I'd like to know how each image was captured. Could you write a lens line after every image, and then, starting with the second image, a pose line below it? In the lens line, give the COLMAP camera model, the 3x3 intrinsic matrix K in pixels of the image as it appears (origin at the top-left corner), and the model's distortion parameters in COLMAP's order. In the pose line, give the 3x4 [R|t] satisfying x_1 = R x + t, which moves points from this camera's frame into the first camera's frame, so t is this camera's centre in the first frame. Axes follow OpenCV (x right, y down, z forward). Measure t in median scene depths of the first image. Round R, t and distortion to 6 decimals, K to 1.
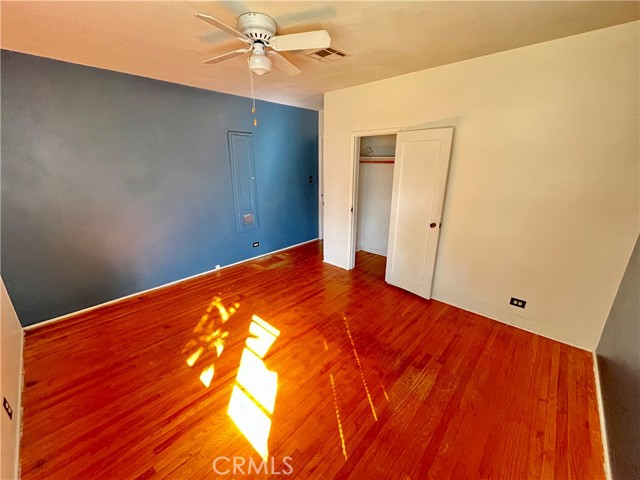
lens RADIAL K [[258.6, 0, 320.4], [0, 258.6, 240.6], [0, 0, 1]] dist [0.001419, 0.000065]
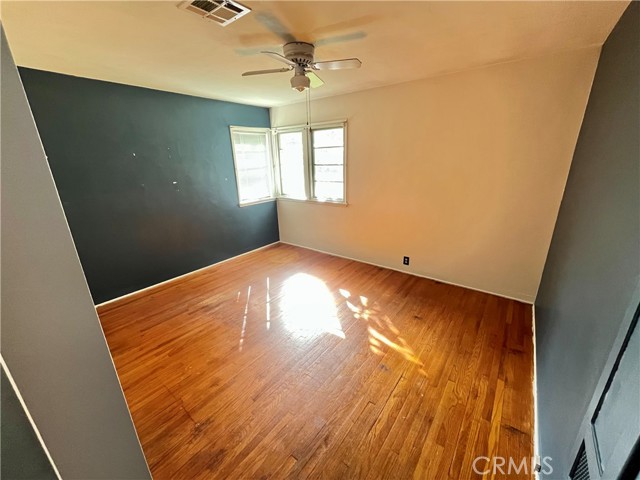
lens RADIAL K [[258.6, 0, 319.3], [0, 258.6, 240.5], [0, 0, 1]] dist [0.001419, 0.000065]
pose [[-0.996095, 0.044644, -0.076173, -0.127813], [-0.006977, 0.820241, 0.571975, -0.521766], [0.088015, 0.570273, -0.816727, 1.633345]]
